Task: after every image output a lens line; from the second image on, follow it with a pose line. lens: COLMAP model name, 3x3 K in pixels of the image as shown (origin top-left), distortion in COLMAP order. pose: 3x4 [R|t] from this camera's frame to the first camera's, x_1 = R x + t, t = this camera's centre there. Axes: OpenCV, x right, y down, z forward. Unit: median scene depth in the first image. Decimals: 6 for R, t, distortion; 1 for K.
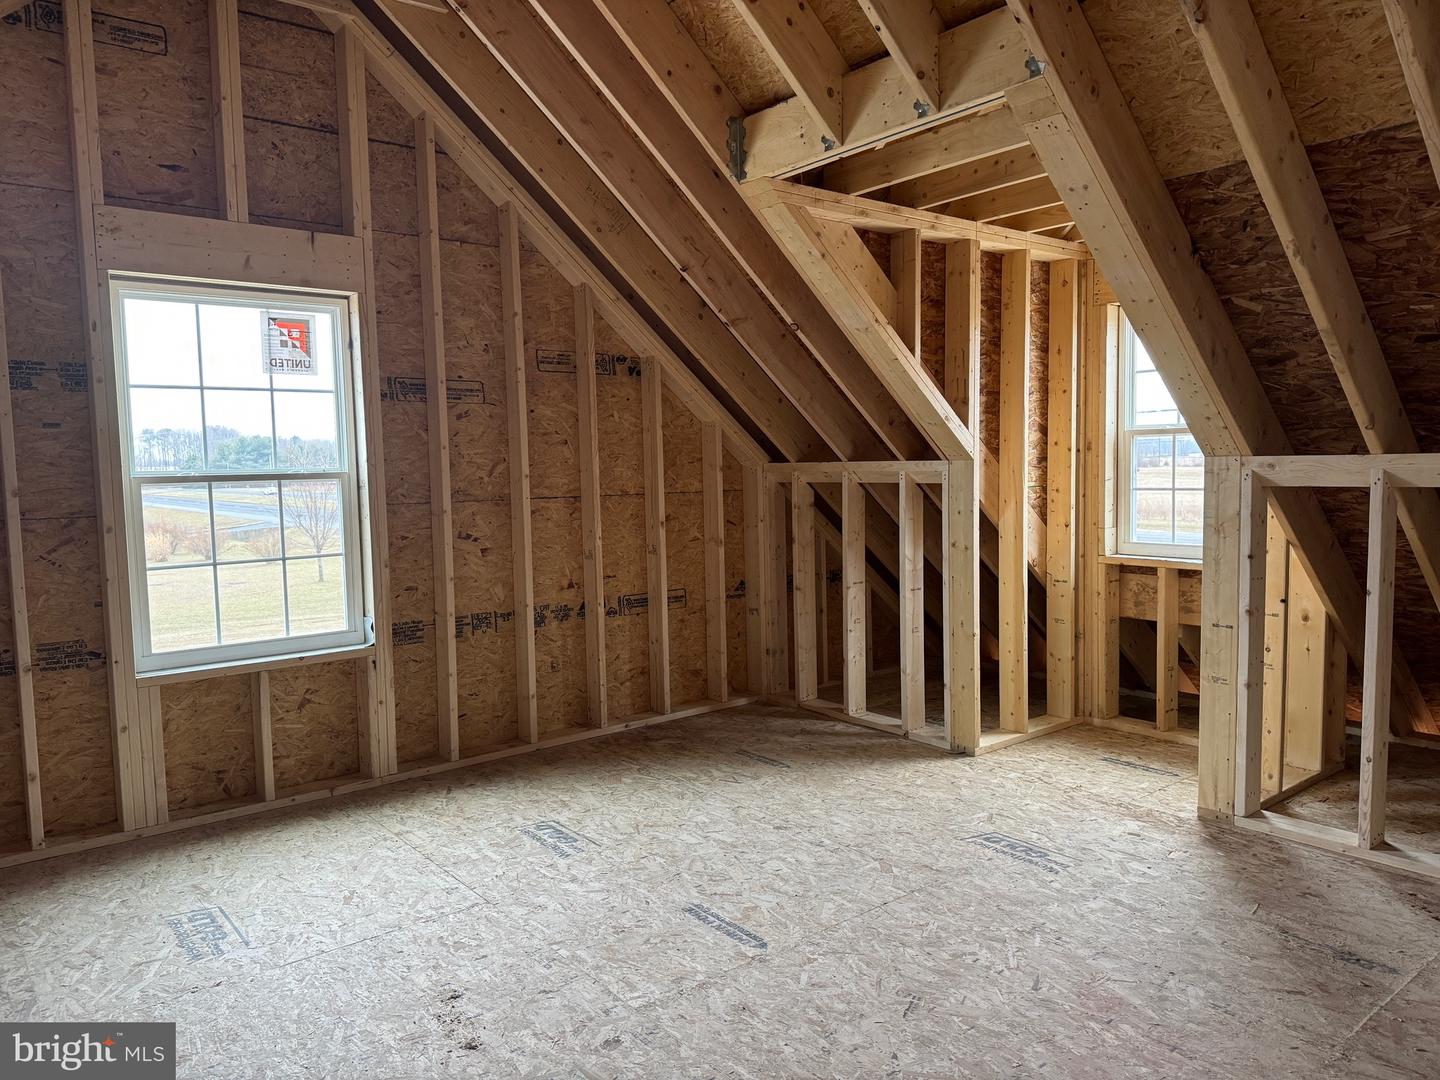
lens RADIAL K [[1015.1, 0, 714.7], [0, 1015.1, 546.2], [0, 0, 1]] dist [0.061087, -0.059752]
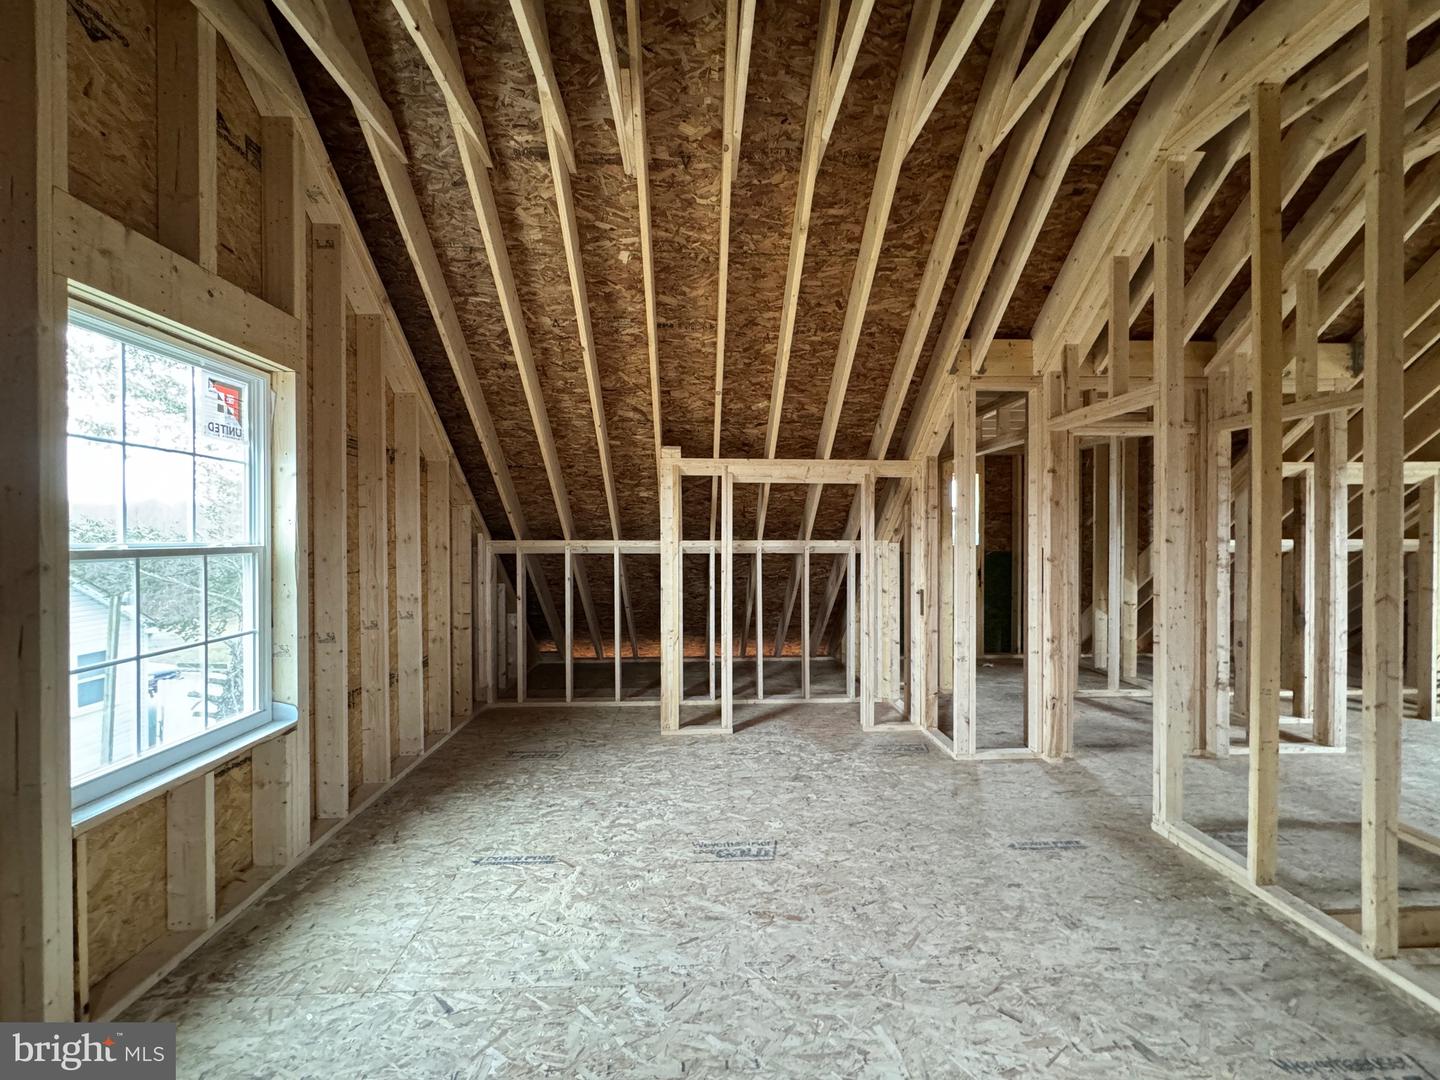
lens RADIAL K [[578.5, 0, 724.2], [0, 578.5, 537.8], [0, 0, 1]] dist [0.001603, -0.000213]
pose [[0.592622, 0.009445, 0.805426, -0.638185], [0.065748, 0.996027, -0.060056, -0.020867], [-0.802793, 0.088545, 0.589646, 0.373023]]
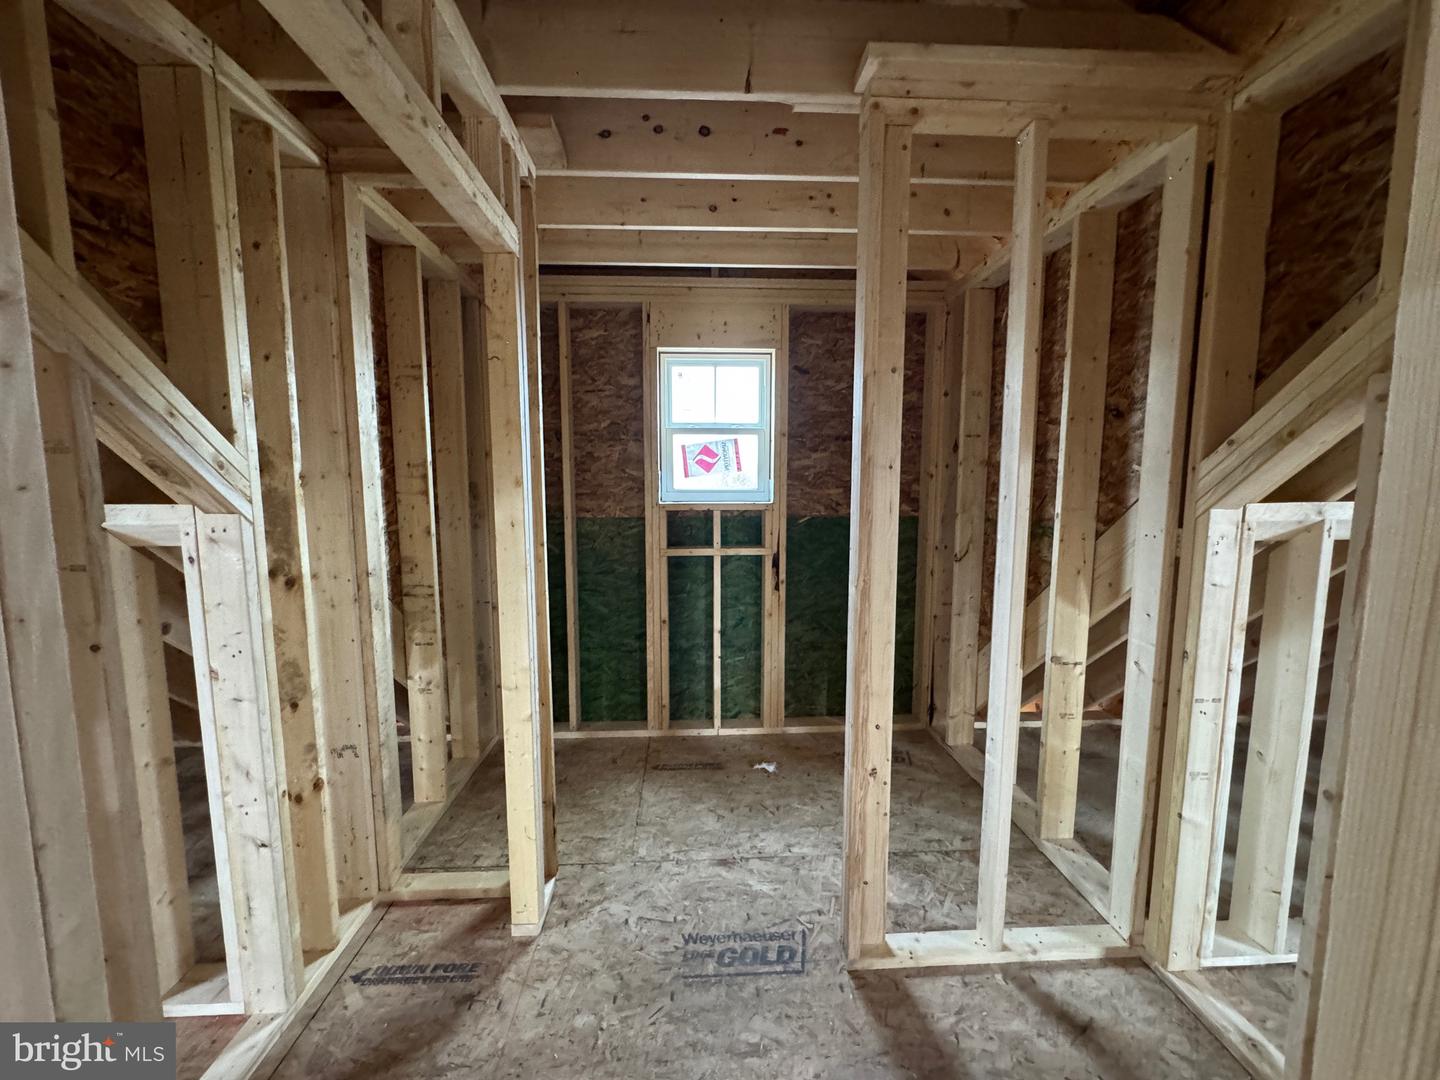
lens RADIAL K [[578.5, 0, 718.2], [0, 578.5, 543.4], [0, 0, 1]] dist [0.001603, -0.000213]
pose [[-0.577146, 0.112227, -0.808893, 0.203156], [-0.056095, 0.982724, 0.176369, -0.121819], [0.814712, 0.147166, -0.560880, 1.230845]]
